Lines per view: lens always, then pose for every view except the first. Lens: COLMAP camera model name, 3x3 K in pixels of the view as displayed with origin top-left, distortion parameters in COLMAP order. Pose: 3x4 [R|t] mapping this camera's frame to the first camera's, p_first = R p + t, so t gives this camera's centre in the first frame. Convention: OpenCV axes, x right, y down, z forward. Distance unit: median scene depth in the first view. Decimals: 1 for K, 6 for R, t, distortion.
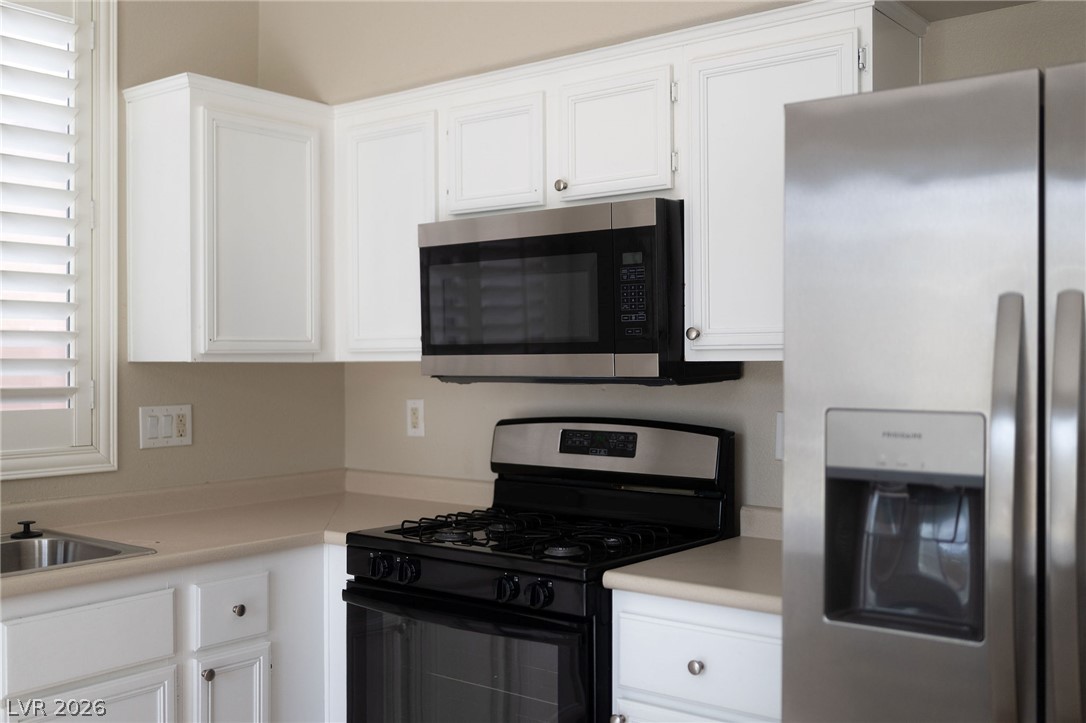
lens RADIAL K [[1078.6, 0, 543.4], [0, 1078.6, 362.8], [0, 0, 1]] dist [-0.010467, 0.000000]
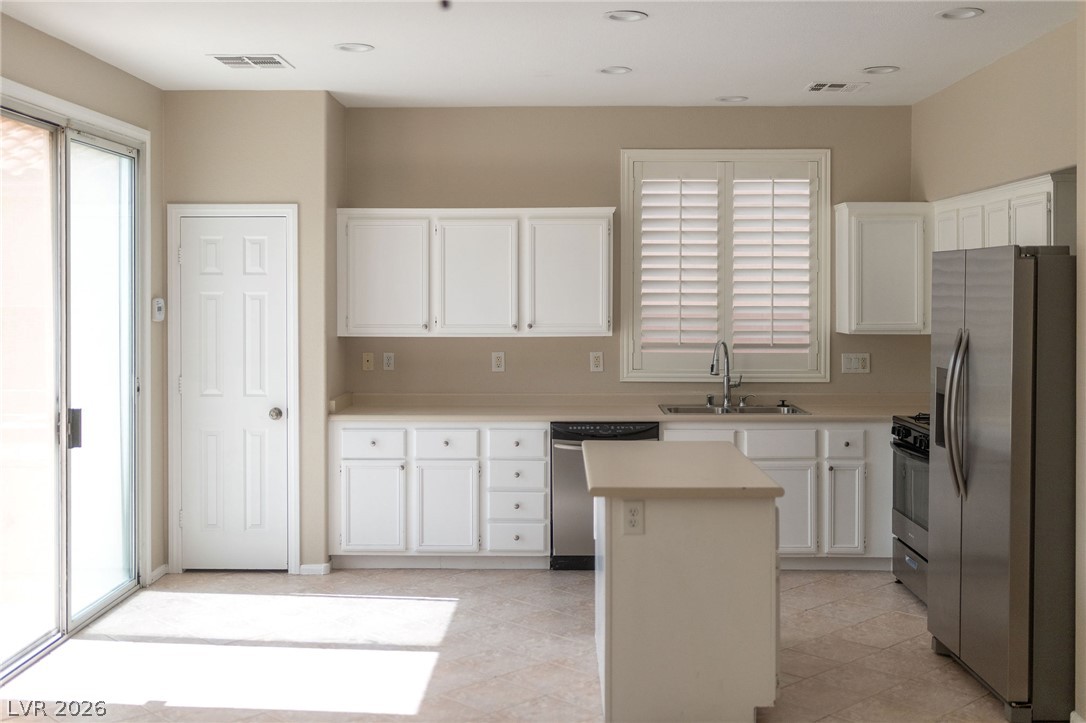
lens RADIAL K [[1078.6, 0, 528.6], [0, 1078.6, 304.2], [0, 0, 1]] dist [-0.010467, 0.000000]
pose [[0.594499, 0.006572, -0.804069, 1.017995], [-0.001667, 0.999975, 0.006941, -0.073653], [0.804094, -0.002786, 0.594495, -0.800322]]
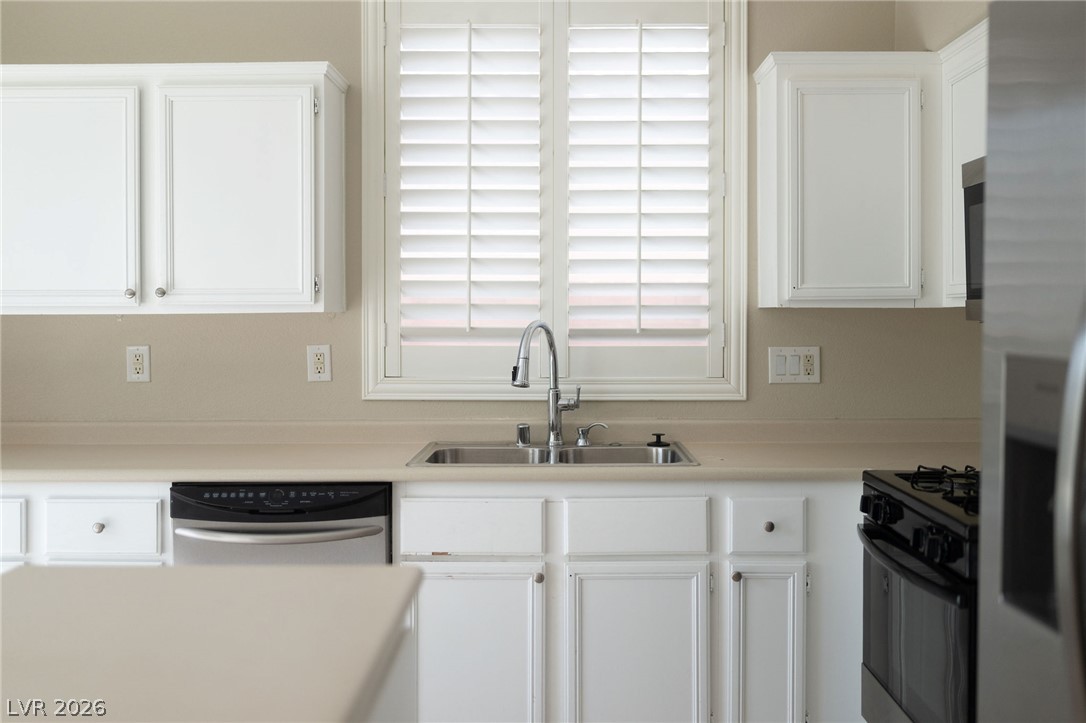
lens RADIAL K [[1069.1, 0, 523.4], [0, 1069.1, 327.3], [0, 0, 1]] dist [-0.004290, 0.000000]
pose [[0.612850, 0.011817, -0.790111, 0.388779], [-0.000831, 0.999897, 0.014311, 0.004003], [0.790199, -0.008114, 0.612797, 0.096092]]
